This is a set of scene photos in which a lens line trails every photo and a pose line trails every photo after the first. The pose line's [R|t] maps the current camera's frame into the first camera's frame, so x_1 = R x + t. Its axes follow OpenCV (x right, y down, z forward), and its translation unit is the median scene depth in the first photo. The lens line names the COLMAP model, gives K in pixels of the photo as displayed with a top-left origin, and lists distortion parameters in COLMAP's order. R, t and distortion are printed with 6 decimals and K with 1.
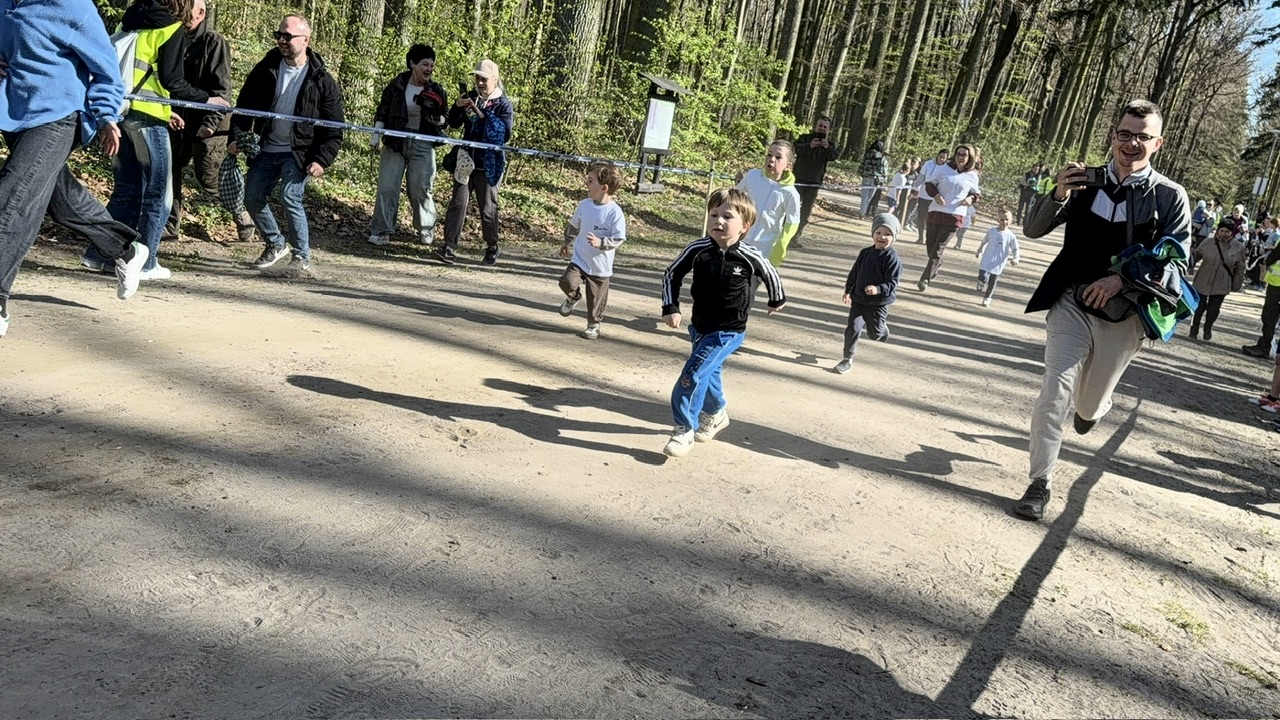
lens RADIAL K [[1130.4, 0, 665.0], [0, 1130.4, 362.8], [0, 0, 1]] dist [0.083307, -0.117980]
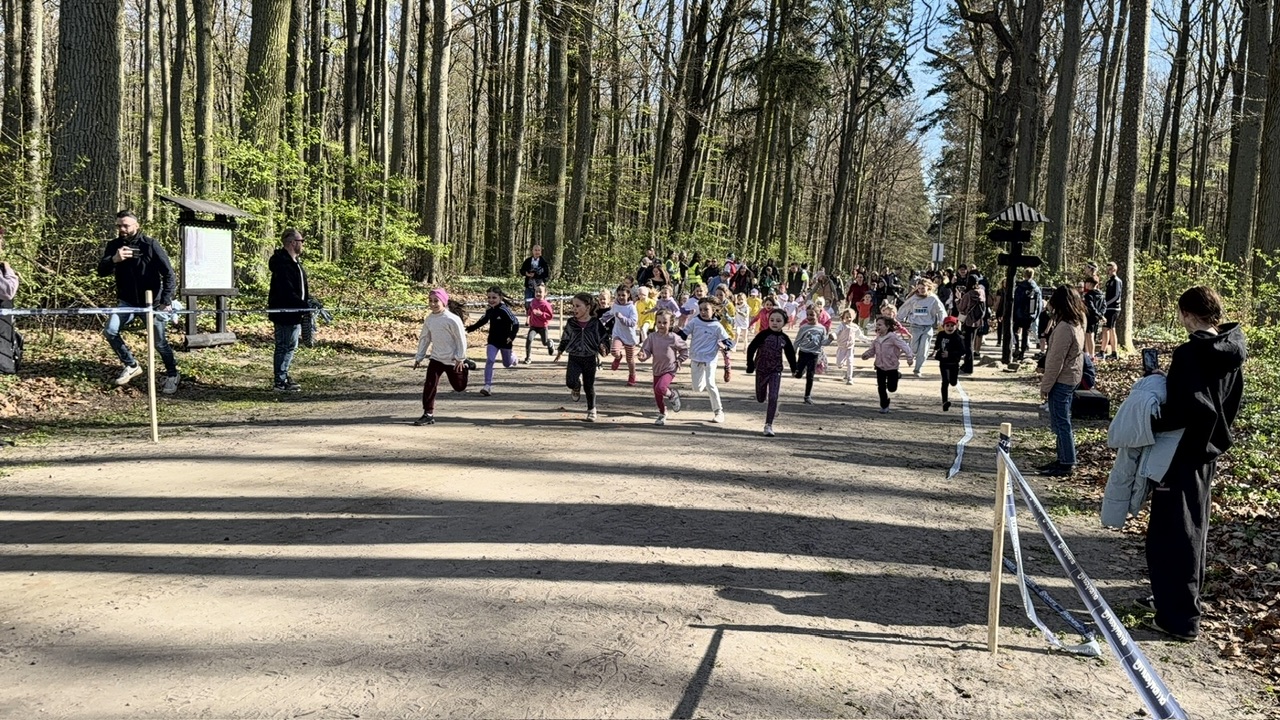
lens RADIAL K [[1127.2, 0, 640.0], [0, 1127.2, 360.0], [0, 0, 1]] dist [0.136736, -0.246029]
pose [[0.969861, -0.143694, 0.196778, 0.108775], [0.165448, 0.981246, -0.098906, -0.011988], [-0.178876, 0.128482, 0.975446, 0.169856]]
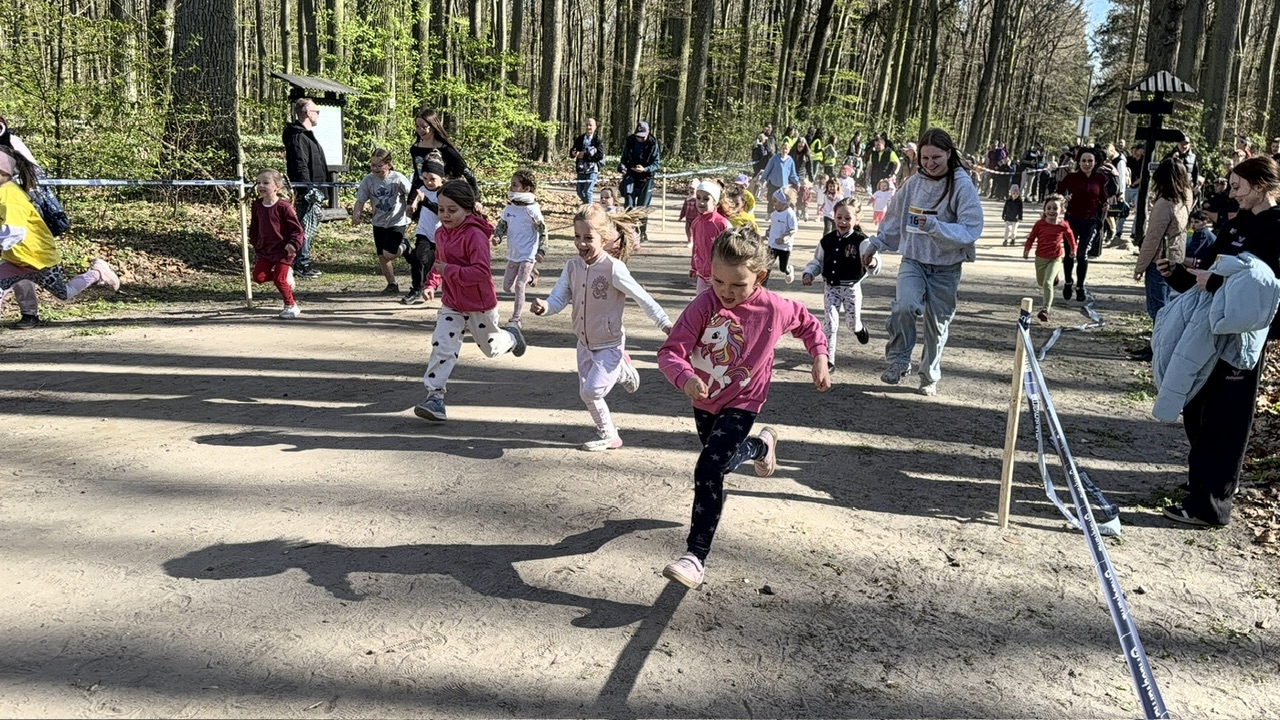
lens RADIAL K [[1135.4, 0, 614.6], [0, 1135.4, 363.0], [0, 0, 1]] dist [0.128575, -0.249503]
pose [[0.989009, -0.139865, 0.047940, 0.131358], [0.140726, 0.989934, -0.015066, -0.005352], [-0.045350, 0.021647, 0.998737, 0.160054]]
